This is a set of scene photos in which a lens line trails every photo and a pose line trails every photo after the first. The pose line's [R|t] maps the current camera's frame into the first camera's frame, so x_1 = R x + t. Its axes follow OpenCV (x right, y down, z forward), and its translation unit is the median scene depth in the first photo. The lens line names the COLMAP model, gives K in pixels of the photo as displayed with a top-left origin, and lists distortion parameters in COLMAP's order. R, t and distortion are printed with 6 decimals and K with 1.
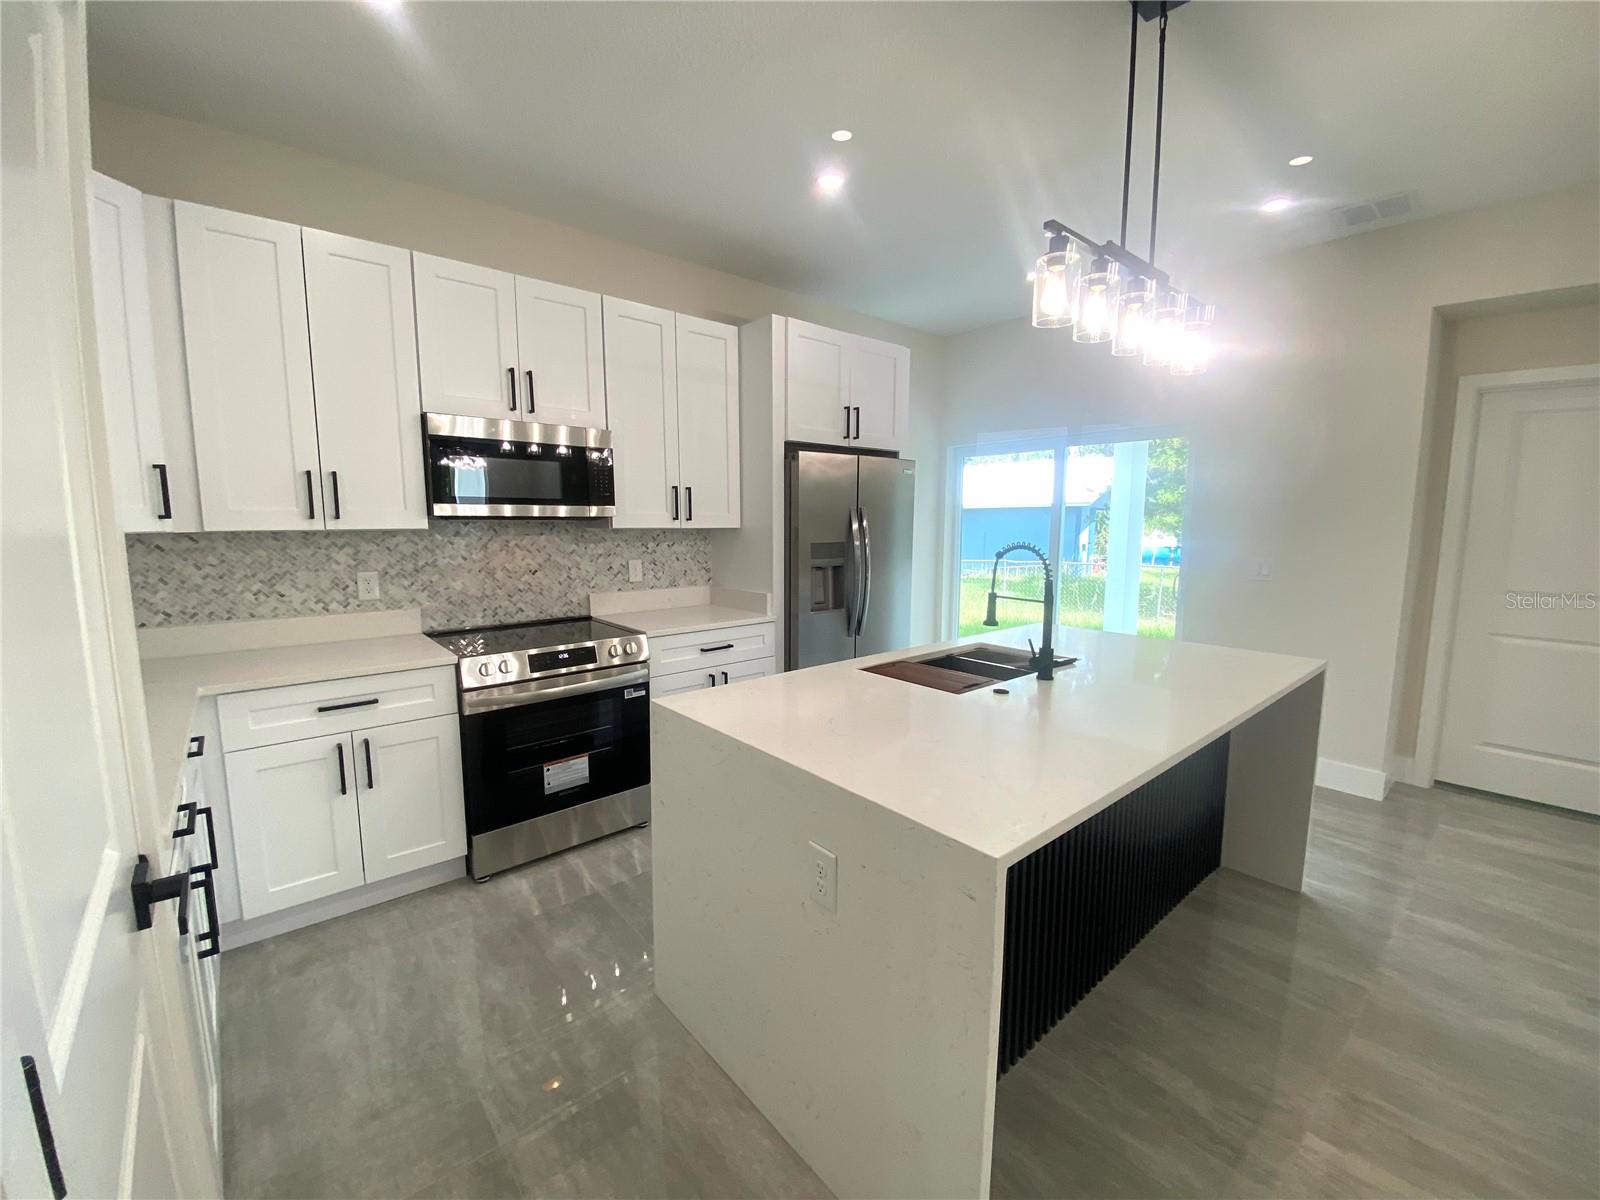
lens RADIAL K [[651.1, 0, 797.4], [0, 651.1, 597.7], [0, 0, 1]] dist [0.017815, -0.021526]
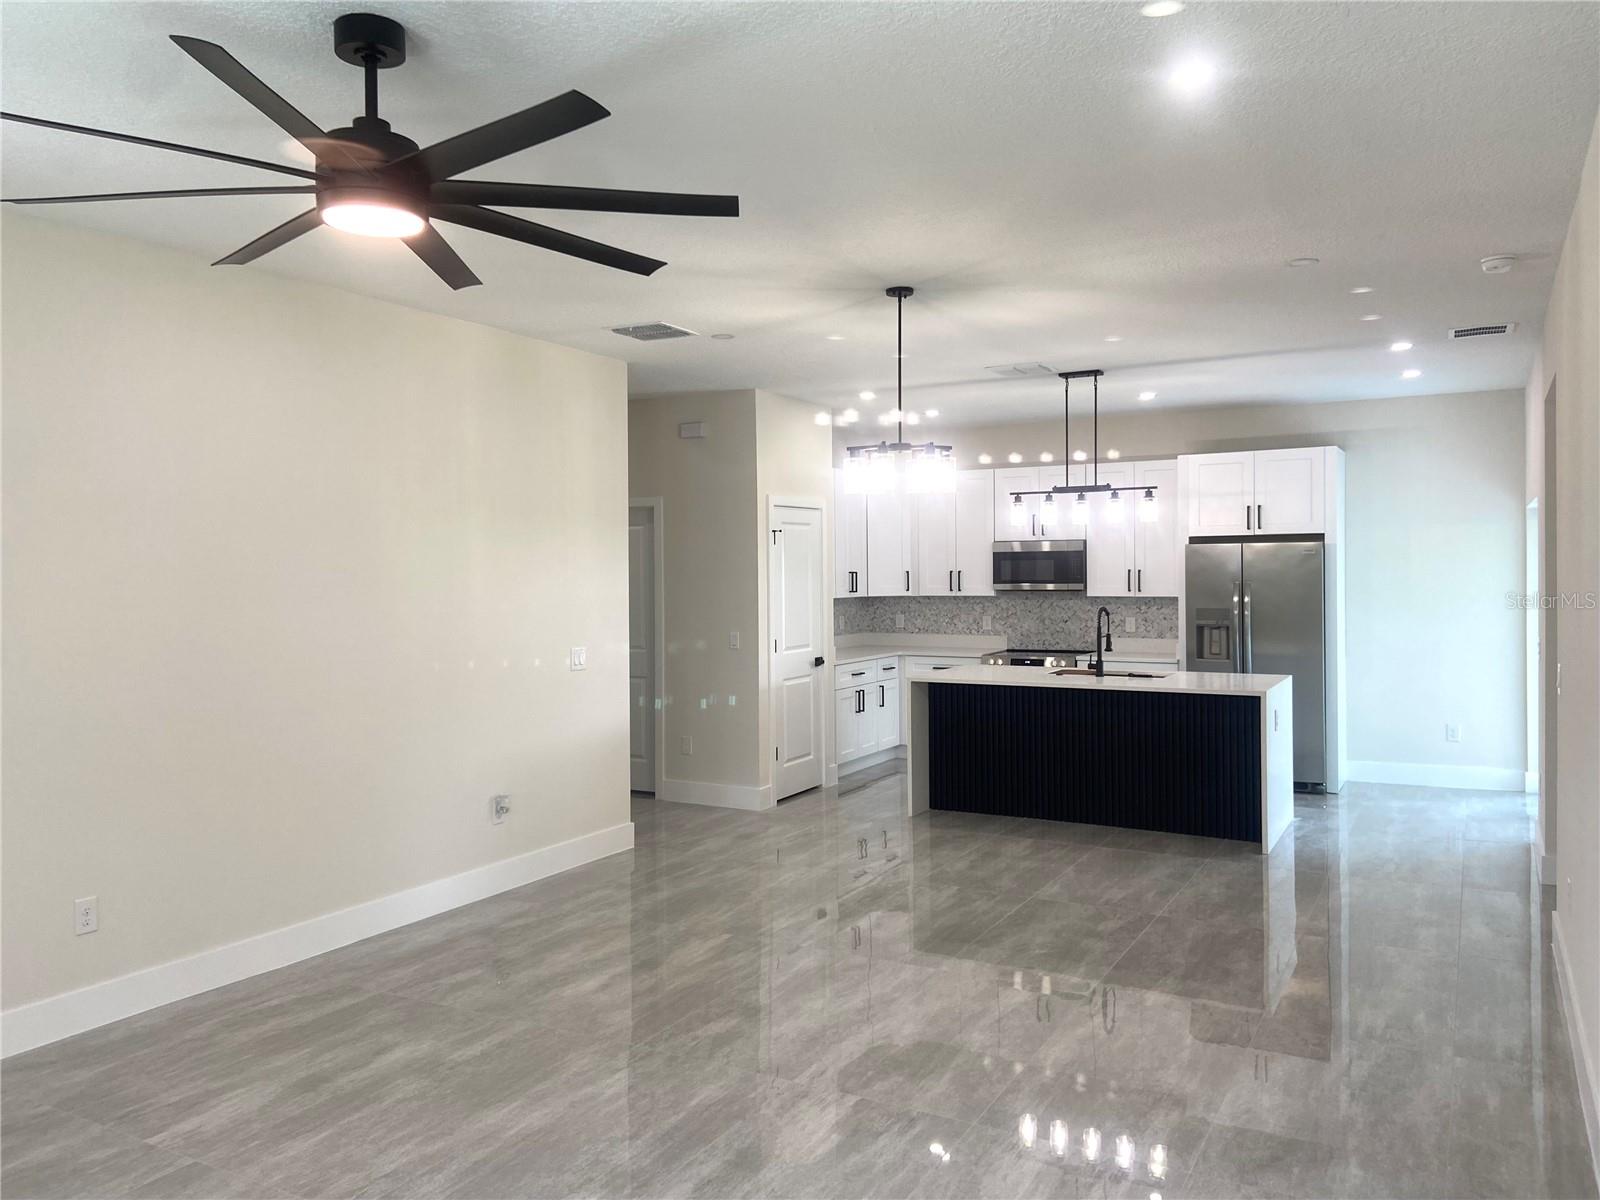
lens RADIAL K [[1348.2, 0, 800.0], [0, 1348.2, 600.0], [0, 0, 1]] dist [0.000674, 0.000365]
pose [[0.333617, 0.012989, -0.942619, 3.337423], [-0.105120, 0.994182, -0.023505, 0.075894], [0.936830, 0.106930, 0.333041, -1.028647]]
